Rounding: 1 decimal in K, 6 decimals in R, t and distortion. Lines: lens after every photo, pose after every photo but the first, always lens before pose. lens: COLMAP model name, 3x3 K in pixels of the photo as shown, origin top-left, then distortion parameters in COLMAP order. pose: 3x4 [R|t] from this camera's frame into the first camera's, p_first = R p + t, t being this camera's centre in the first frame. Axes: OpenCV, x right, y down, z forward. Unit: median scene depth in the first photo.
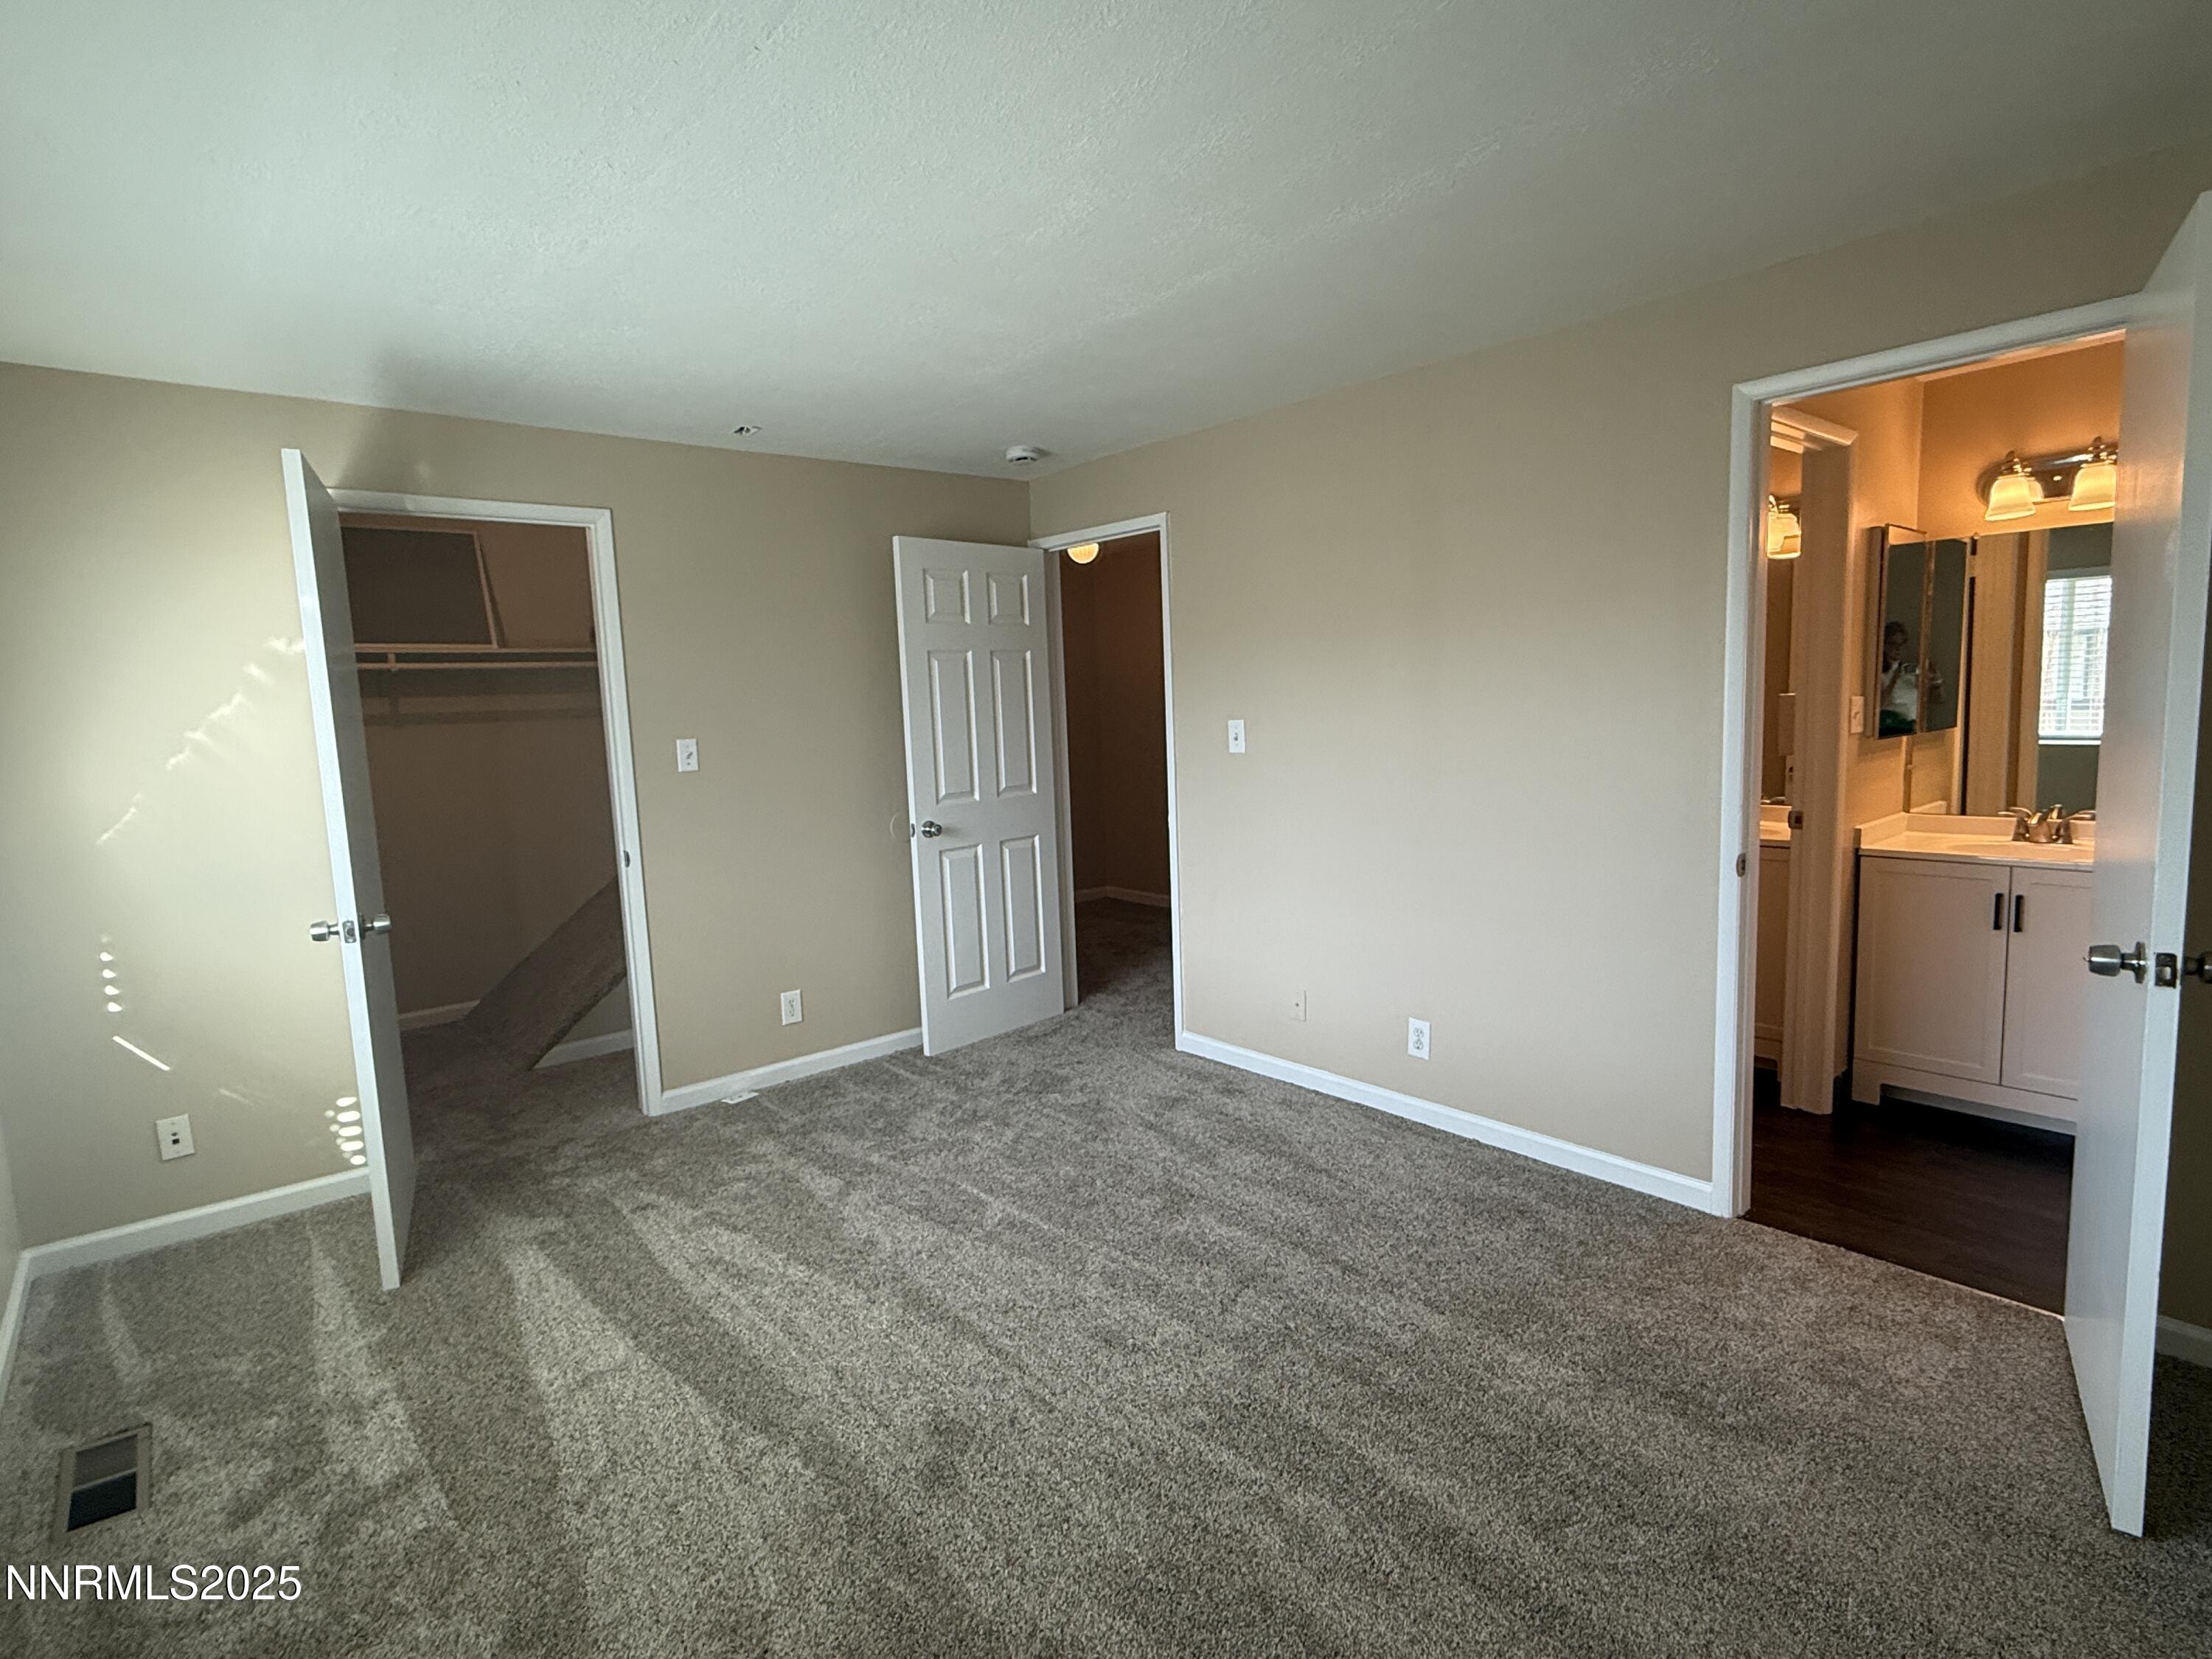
lens RADIAL K [[1112.8, 0, 1089.7], [0, 1112.8, 828.4], [0, 0, 1]] dist [0.002172, -0.001243]
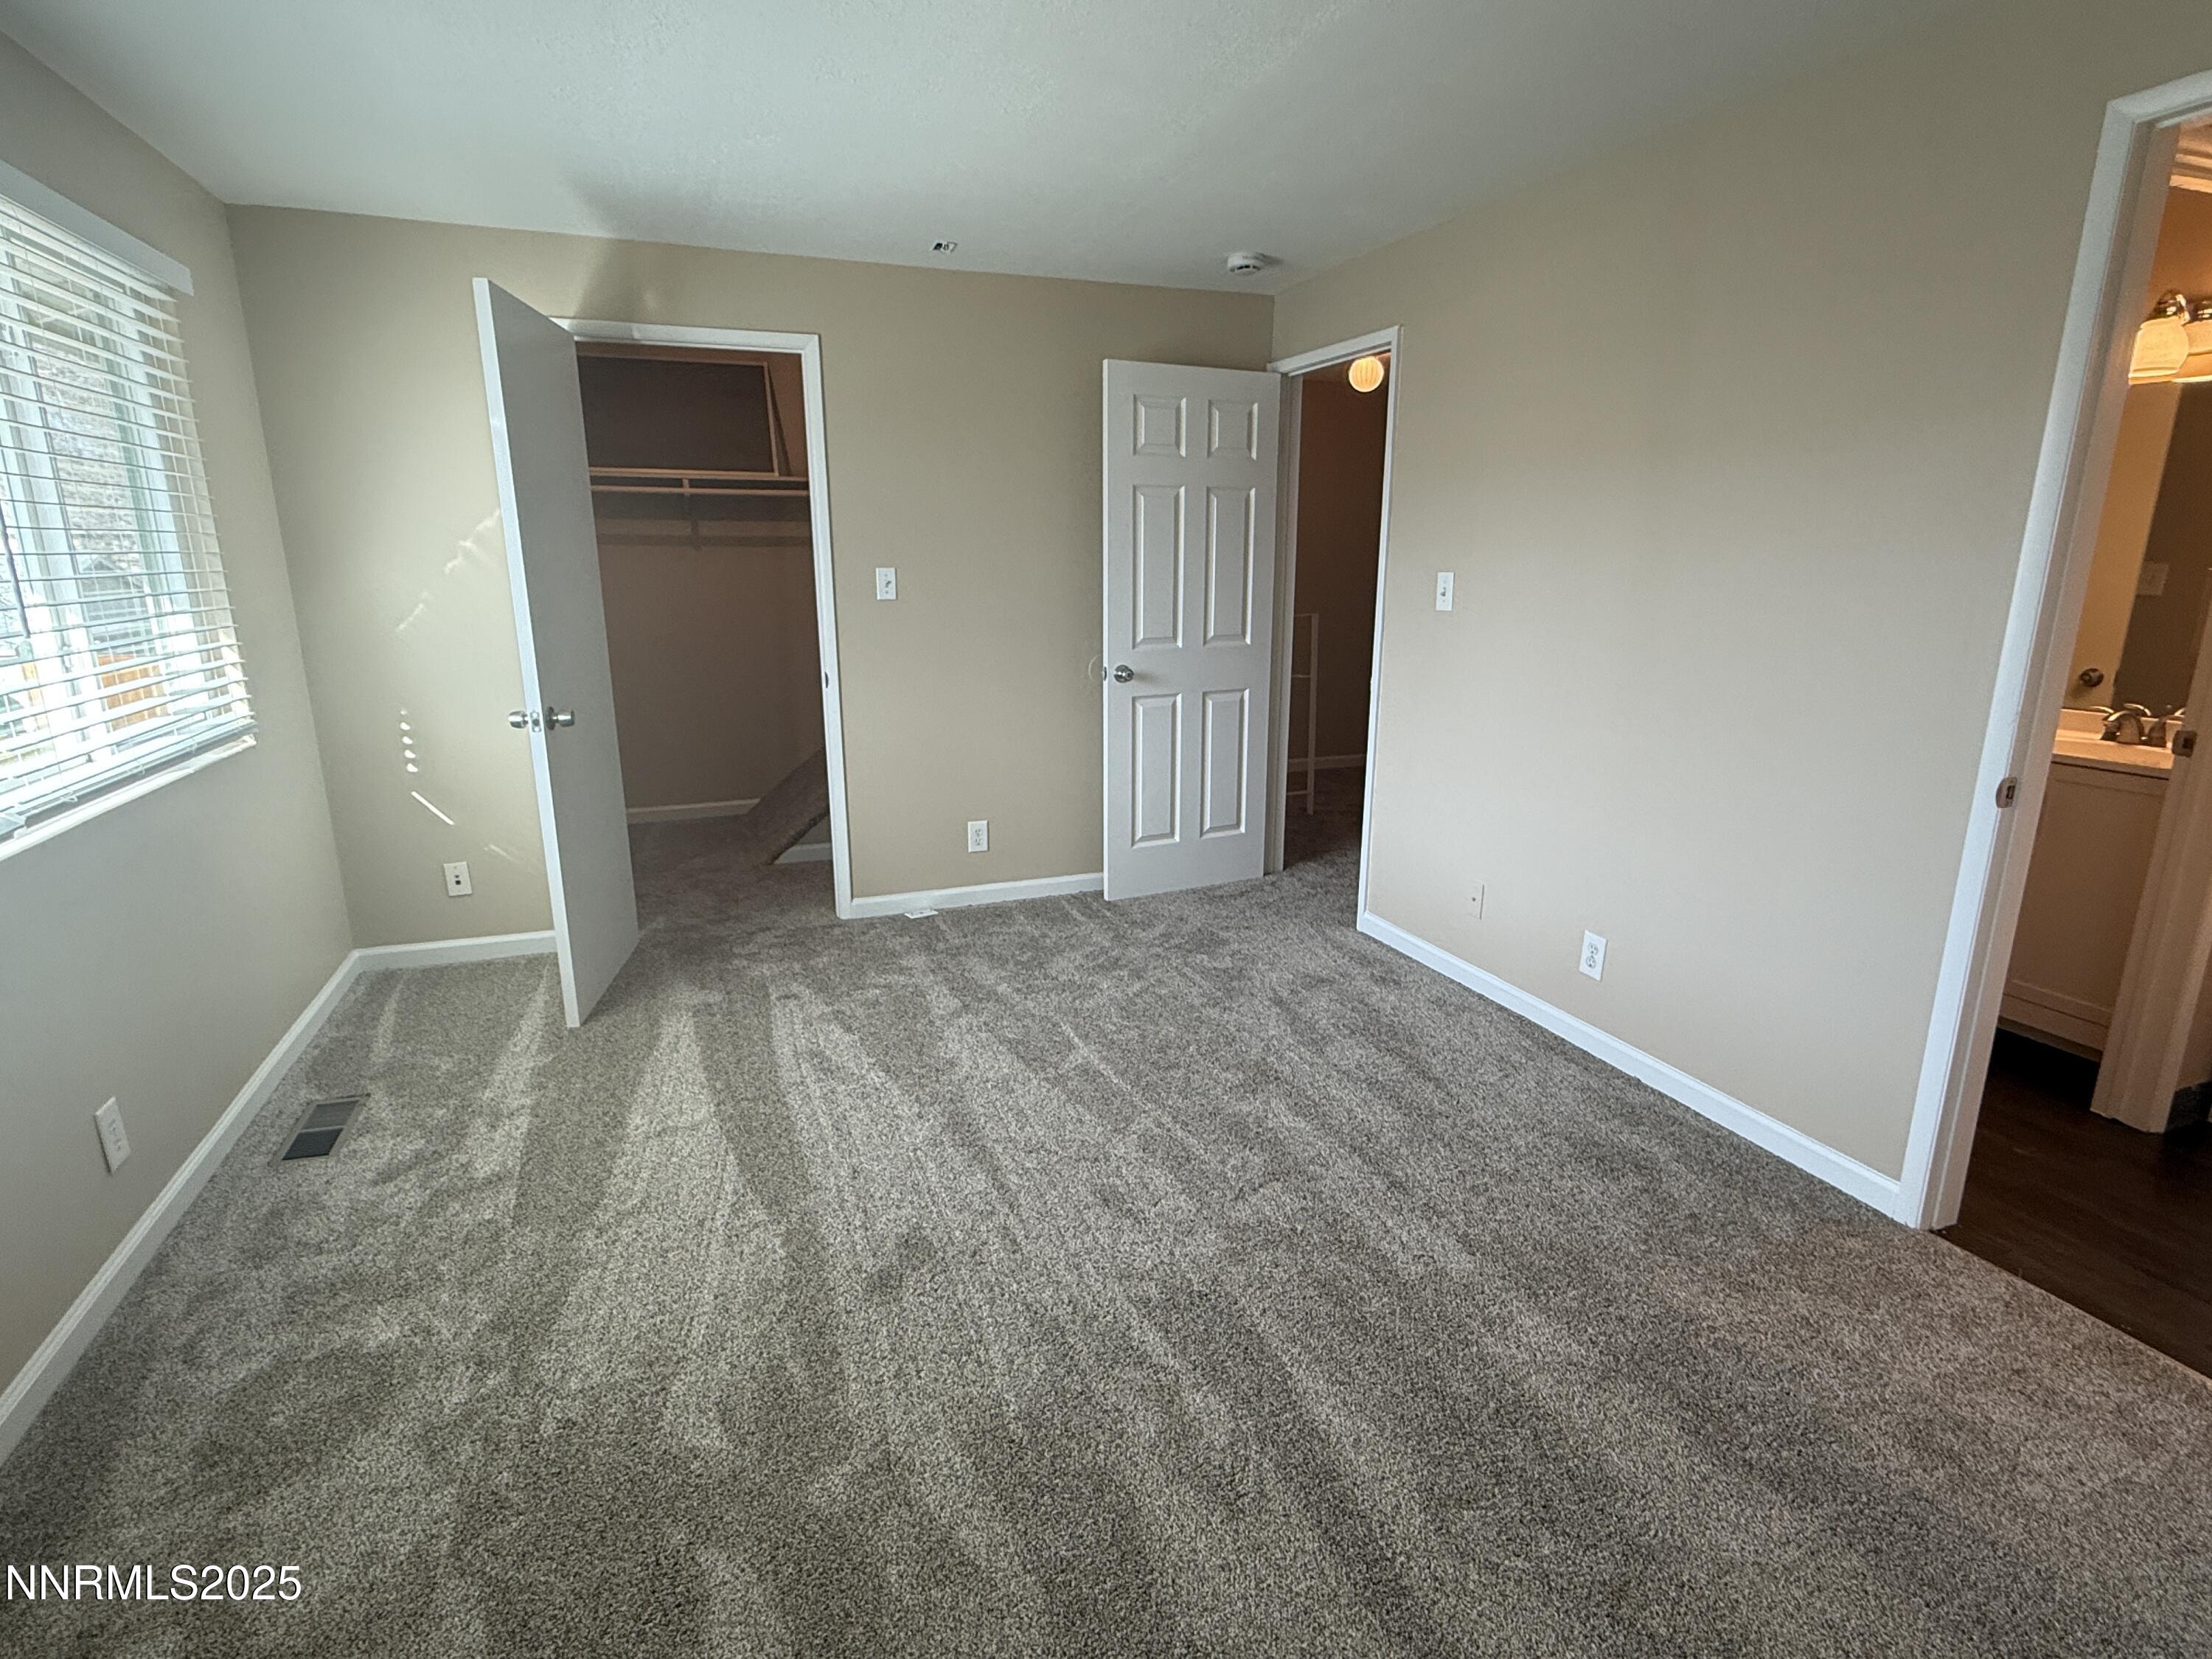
lens RADIAL K [[1112.8, 0, 1089.7], [0, 1112.8, 828.4], [0, 0, 1]] dist [0.002172, -0.001243]
pose [[0.943249, 0.115590, -0.311320, 0.217451], [-0.073512, 0.986888, 0.143692, -0.004972], [0.323848, -0.112651, 0.939379, 0.083295]]
